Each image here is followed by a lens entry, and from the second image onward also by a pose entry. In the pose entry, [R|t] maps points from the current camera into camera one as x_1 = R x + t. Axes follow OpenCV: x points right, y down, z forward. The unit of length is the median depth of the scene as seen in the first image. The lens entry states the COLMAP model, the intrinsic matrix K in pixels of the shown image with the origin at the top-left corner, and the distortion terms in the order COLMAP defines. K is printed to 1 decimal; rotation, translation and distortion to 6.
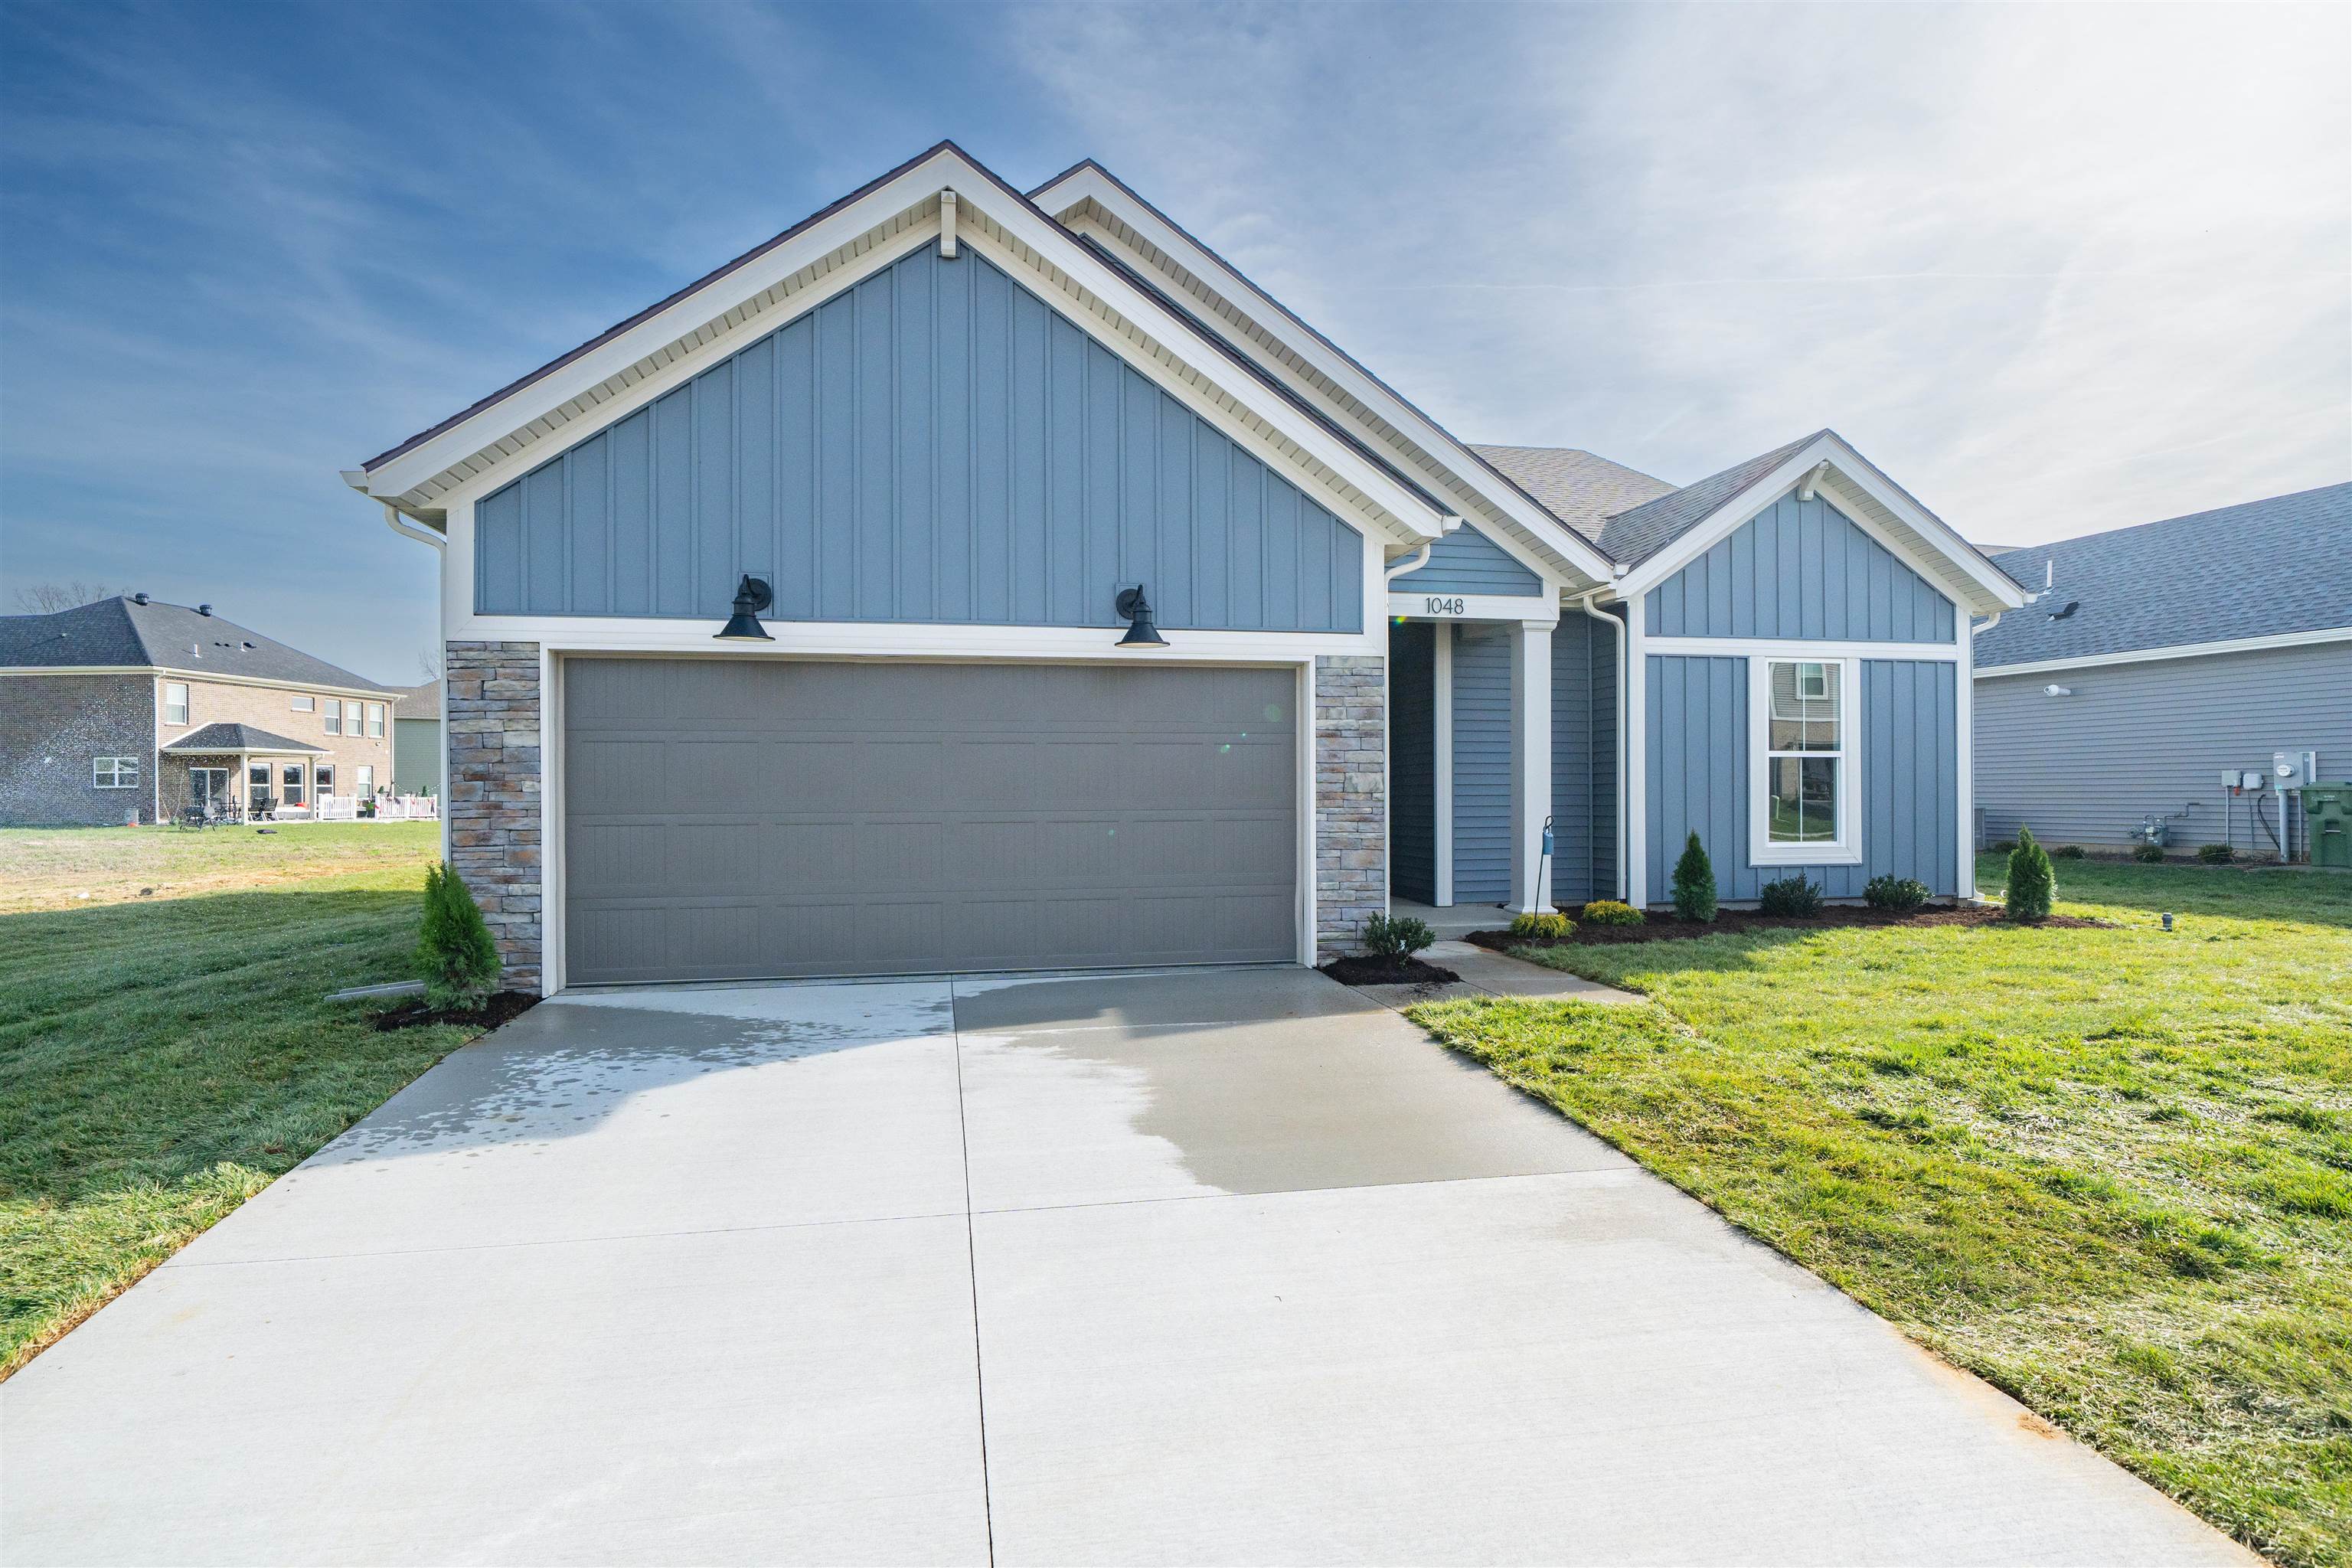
lens RADIAL K [[1153.0, 0, 1174.2], [0, 1153.0, 787.4], [0, 0, 1]] dist [0.000095, 0.000108]
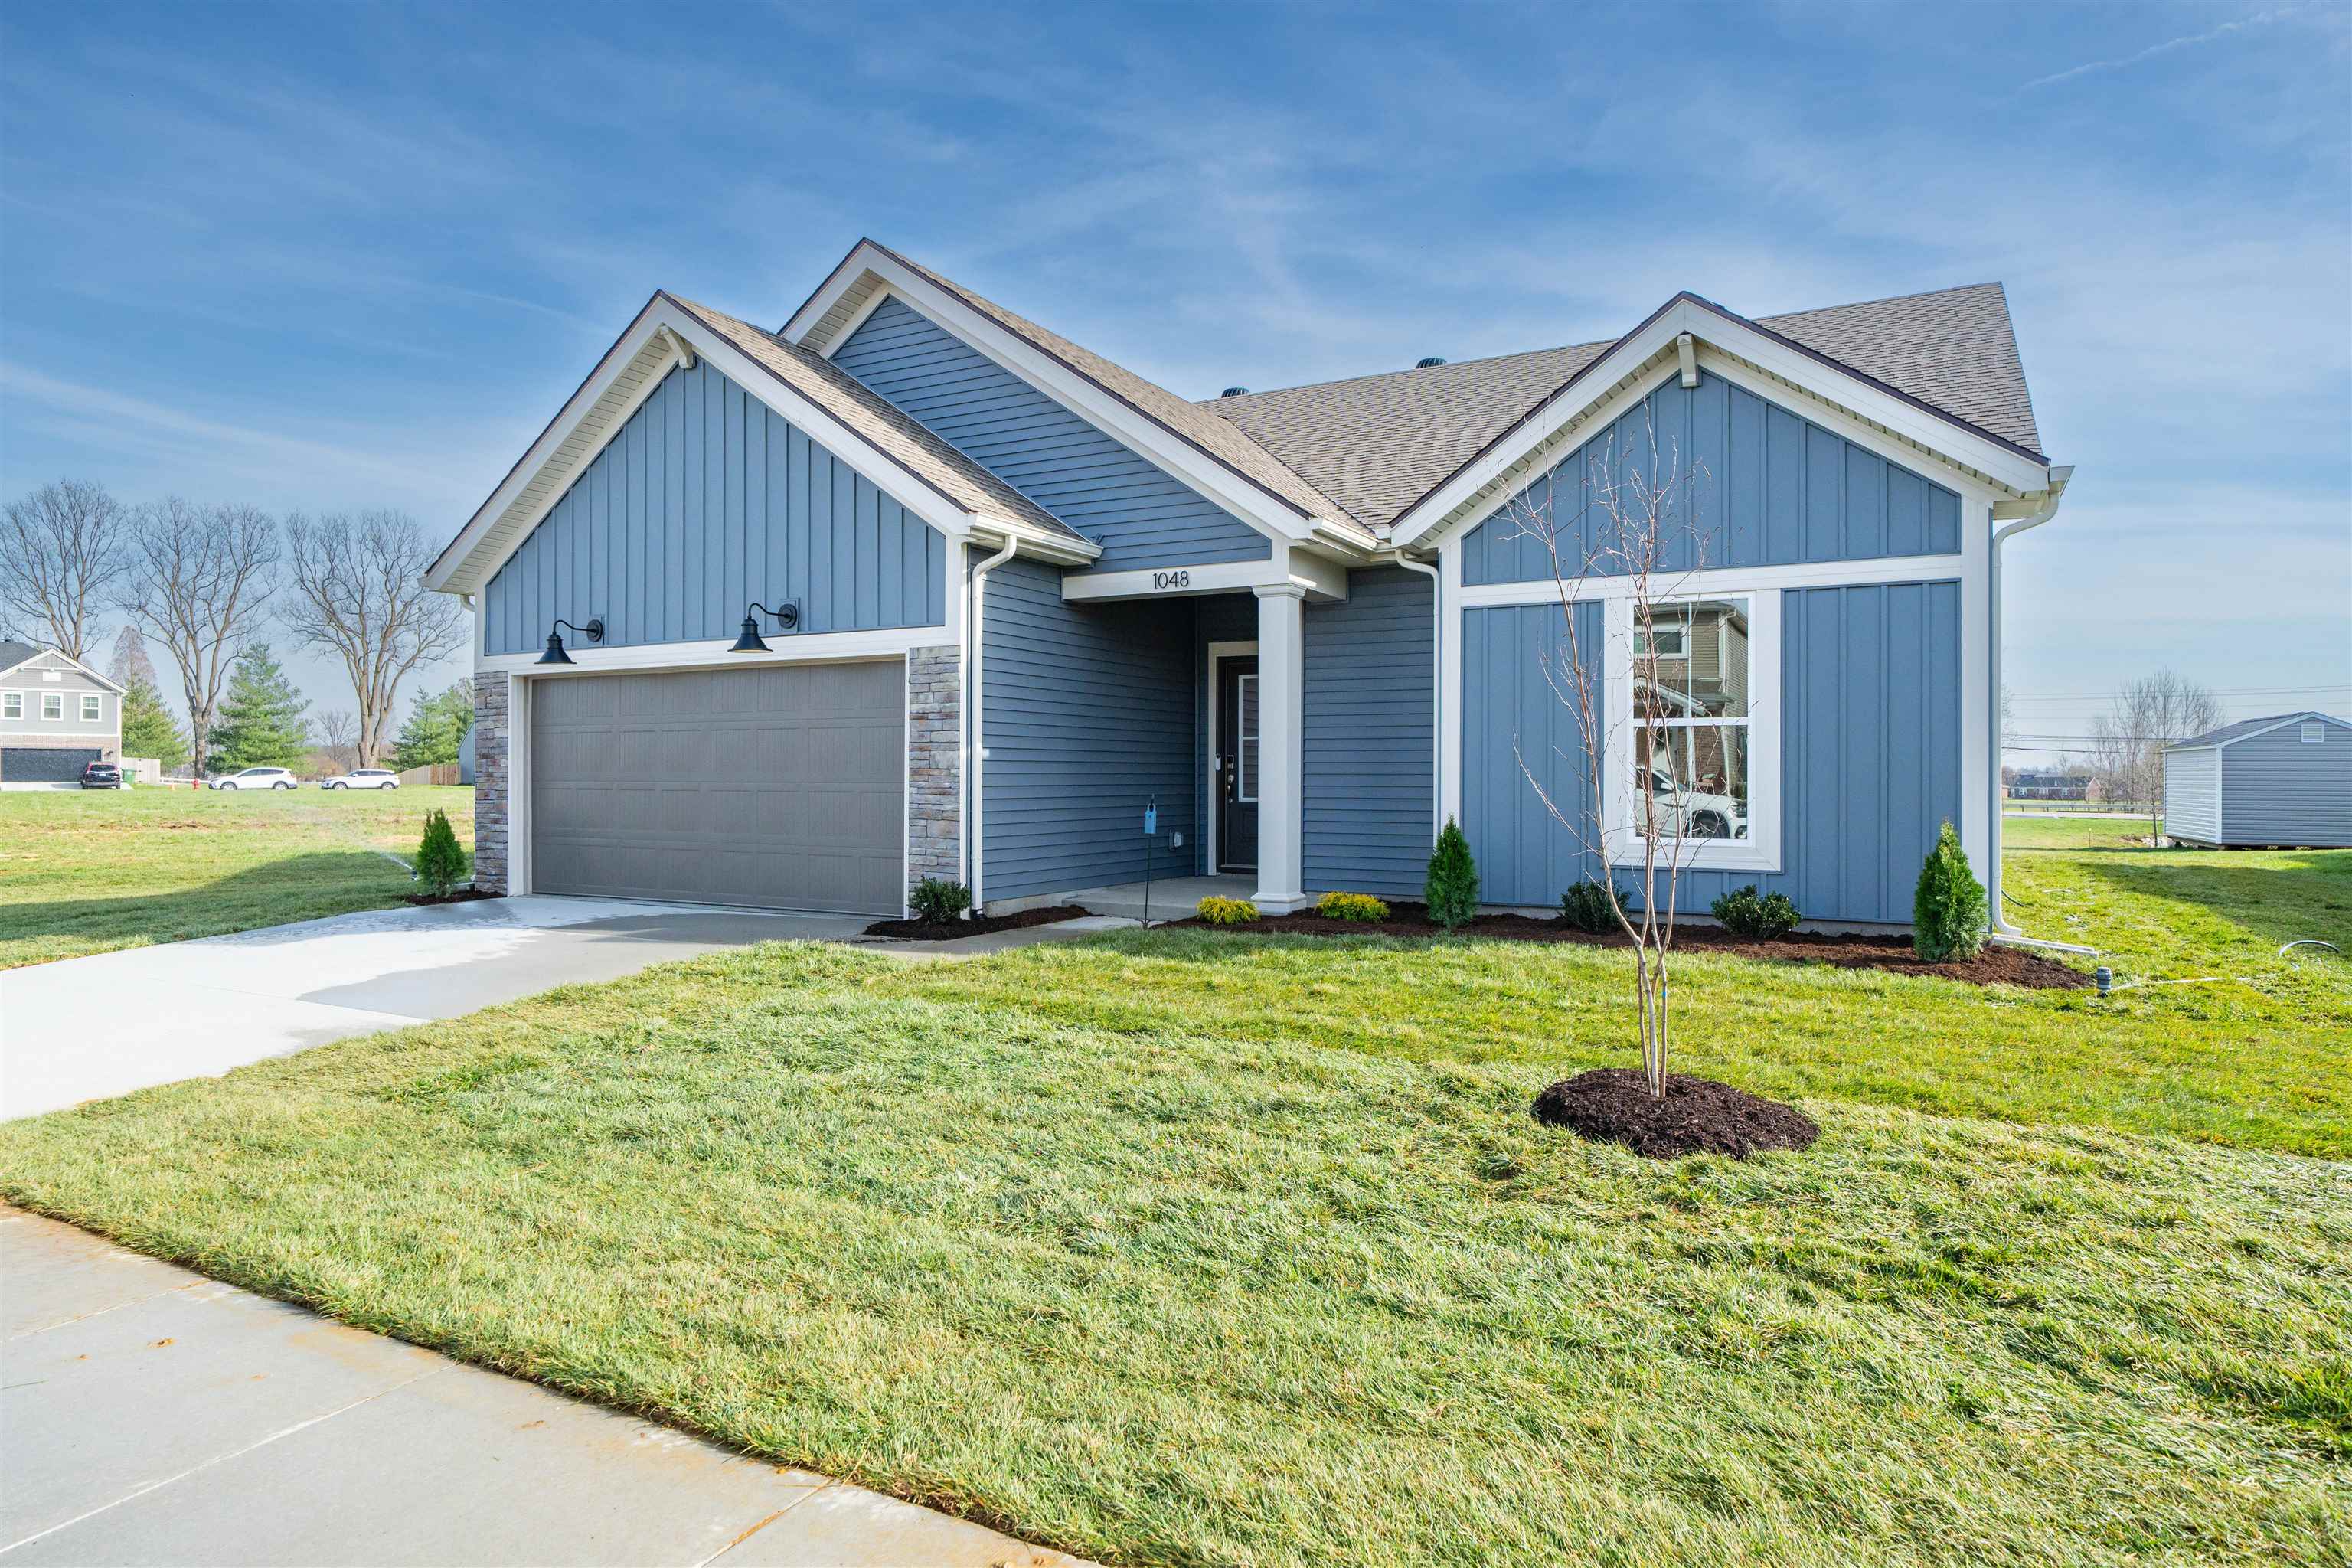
lens RADIAL K [[1353.8, 0, 1175.5], [0, 1353.8, 775.4], [0, 0, 1]] dist [-0.004266, -0.000526]
pose [[0.768647, 0.006051, -0.639645, 0.972657], [-0.003502, 0.999980, 0.005251, 0.002713], [0.639664, -0.001796, 0.768653, 0.118418]]
